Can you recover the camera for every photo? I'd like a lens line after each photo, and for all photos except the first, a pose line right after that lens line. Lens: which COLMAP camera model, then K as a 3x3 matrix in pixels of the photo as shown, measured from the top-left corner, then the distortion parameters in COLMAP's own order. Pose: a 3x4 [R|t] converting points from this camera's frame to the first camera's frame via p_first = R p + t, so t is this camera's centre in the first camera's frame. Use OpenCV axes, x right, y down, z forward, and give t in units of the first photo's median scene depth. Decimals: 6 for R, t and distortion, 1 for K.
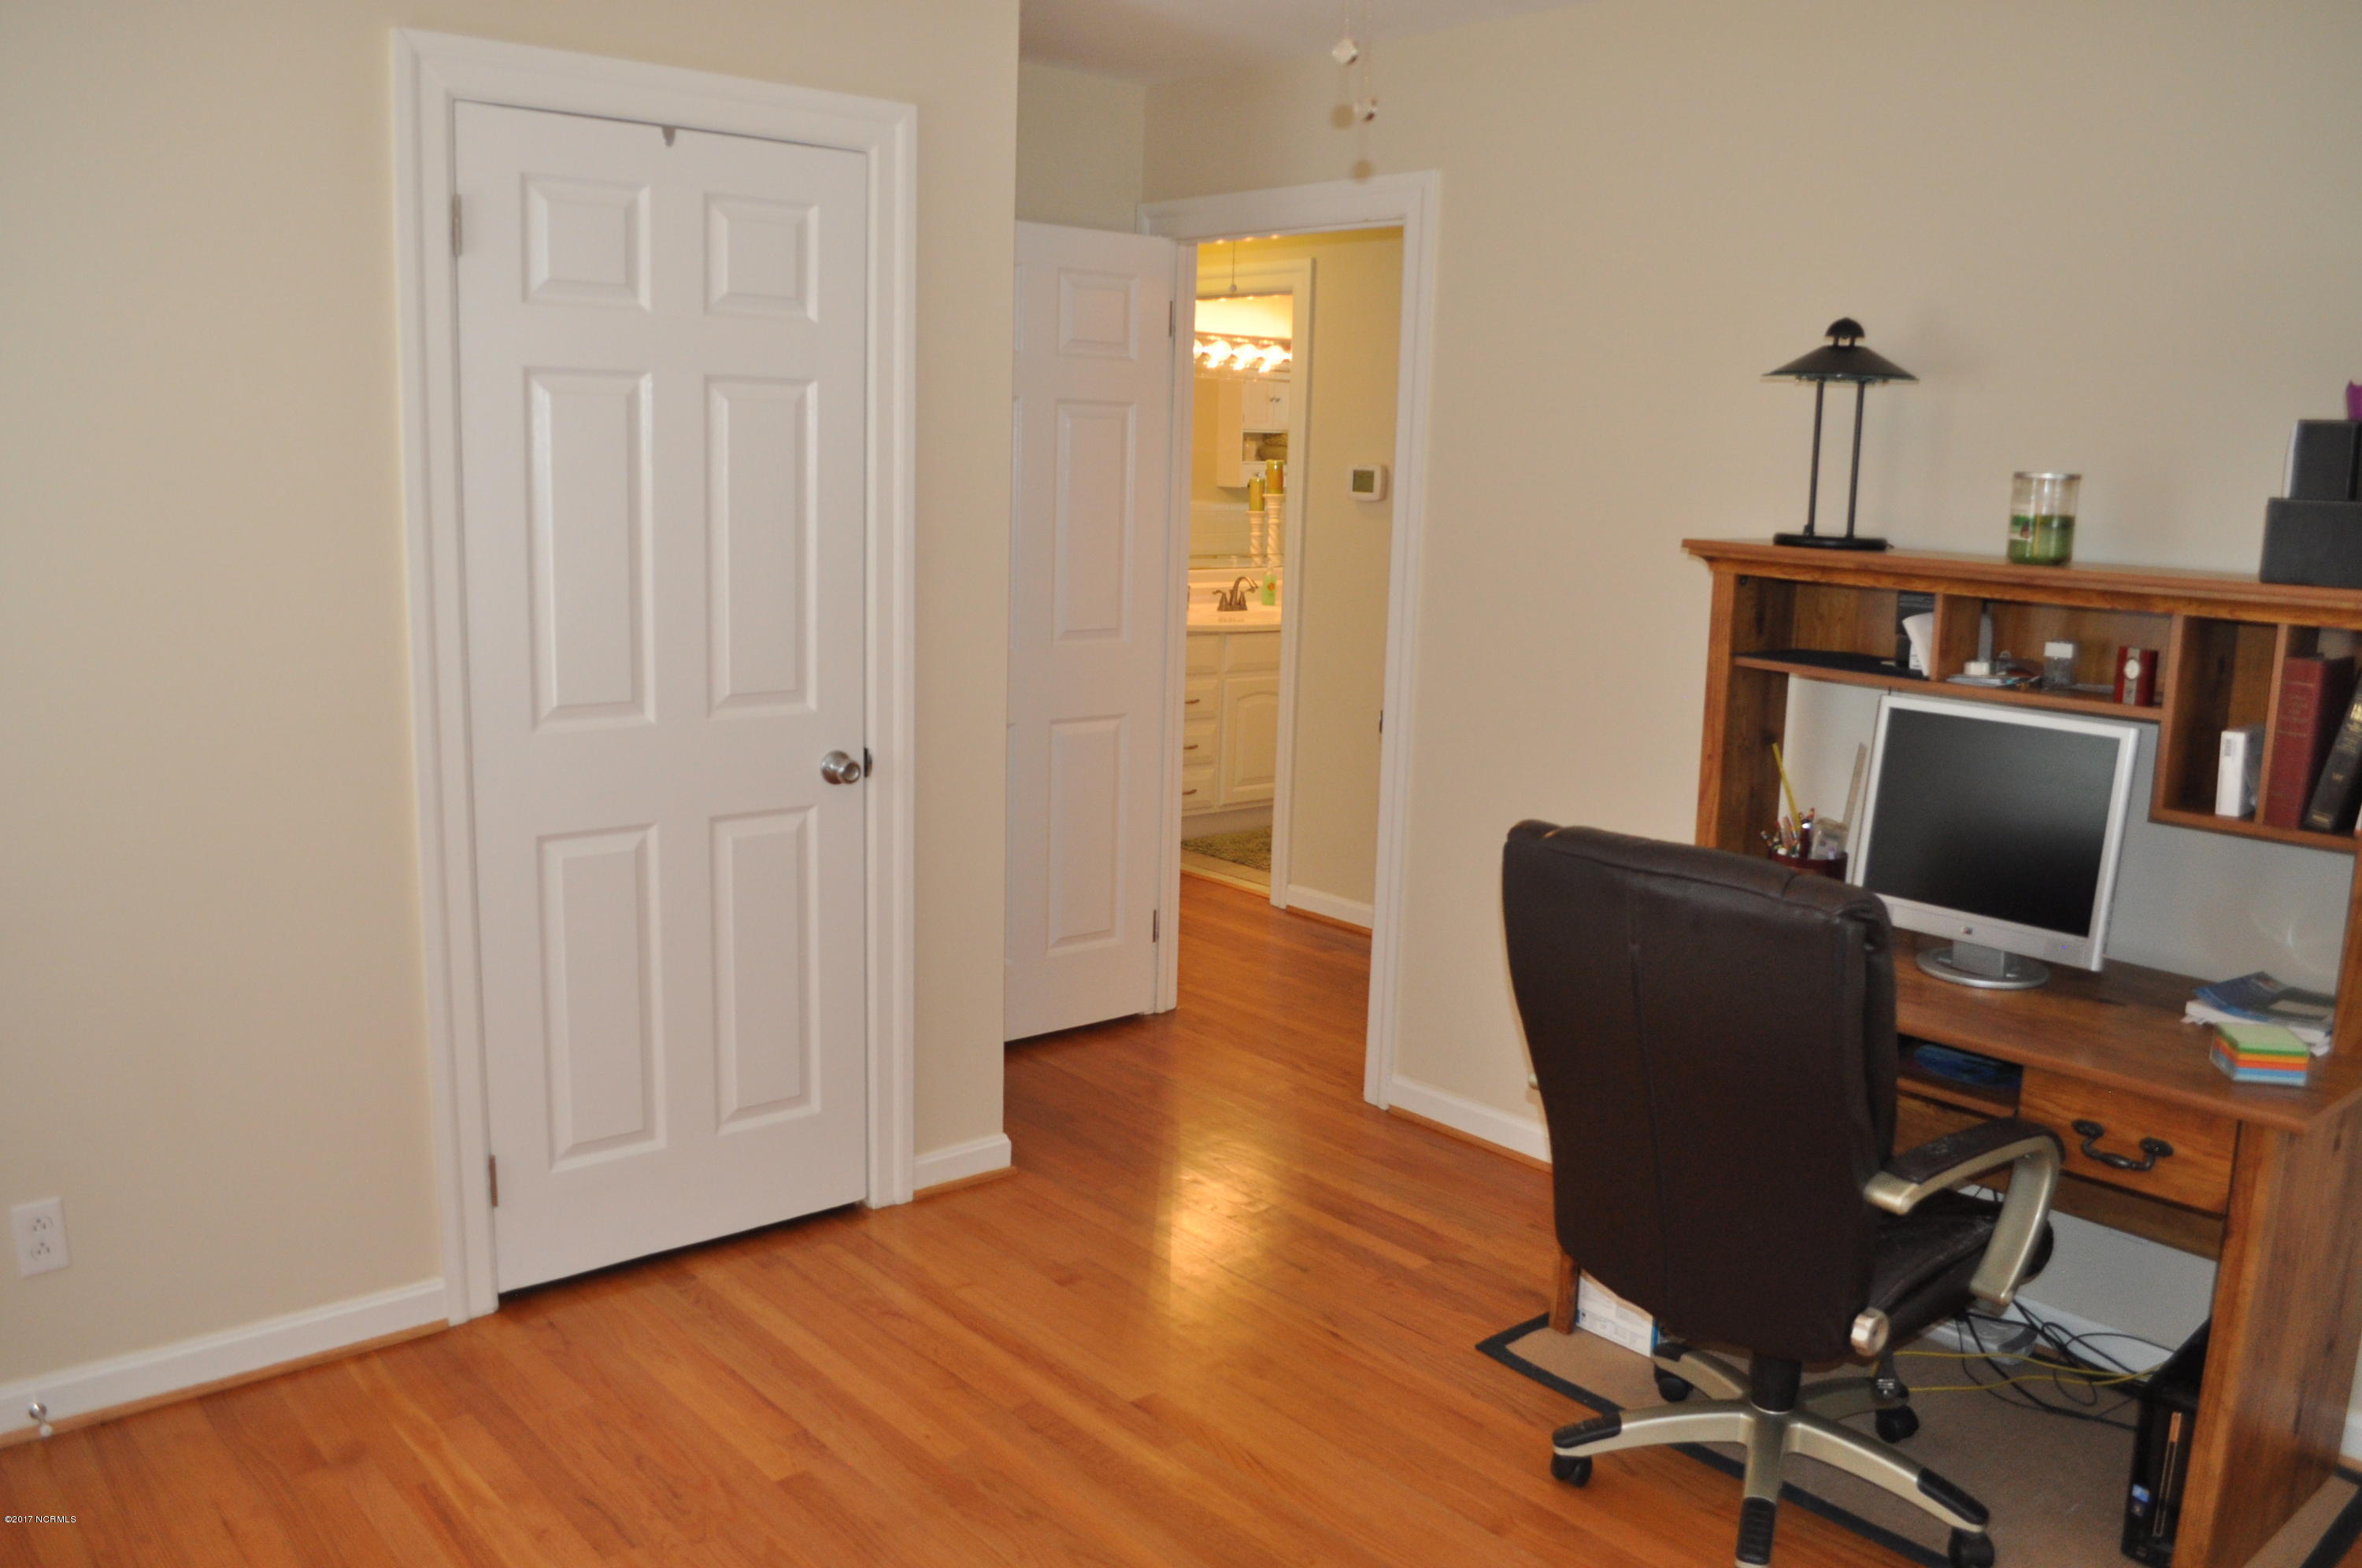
lens RADIAL K [[1862.3, 0, 1181.0], [0, 1862.3, 784.0], [0, 0, 1]] dist [-0.080124, 0.010887]
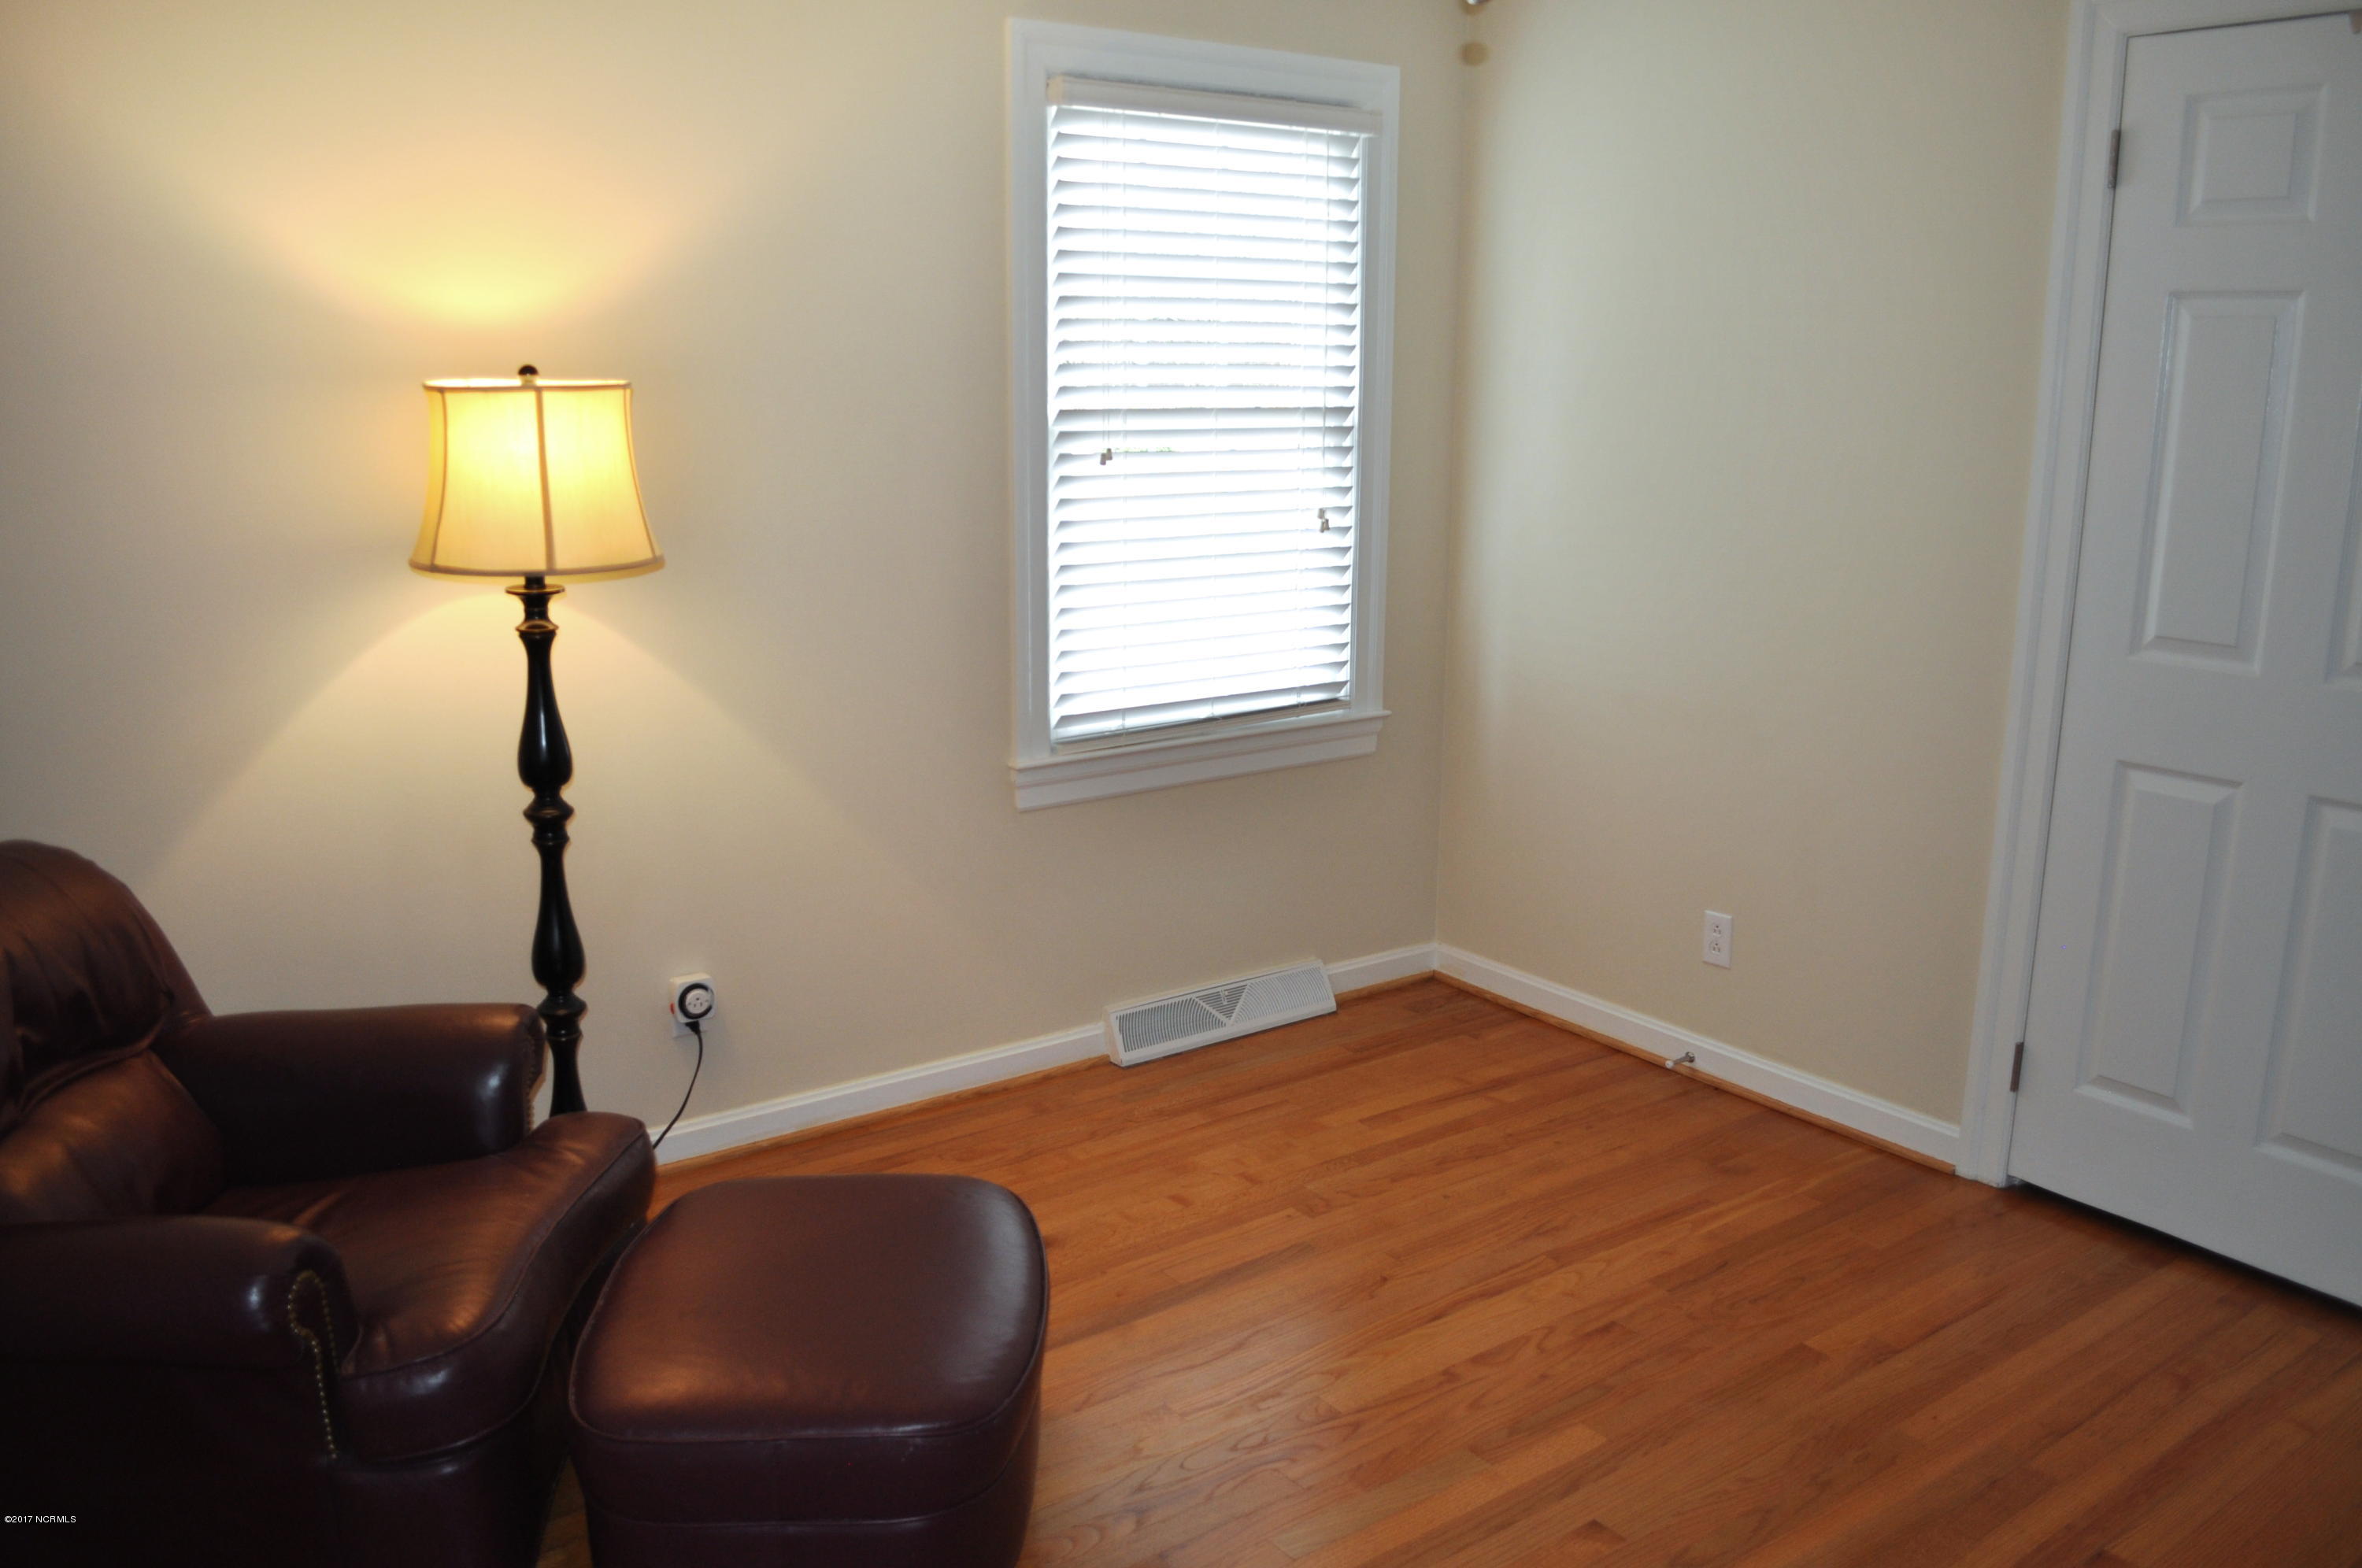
lens RADIAL K [[1862.3, 0, 1181.0], [0, 1862.3, 784.0], [0, 0, 1]] dist [-0.080124, 0.010887]
pose [[-0.077758, 0.196254, -0.977465, 0.697907], [-0.183580, 0.960850, 0.207522, -0.075403], [0.979924, 0.195580, -0.038686, 0.562069]]
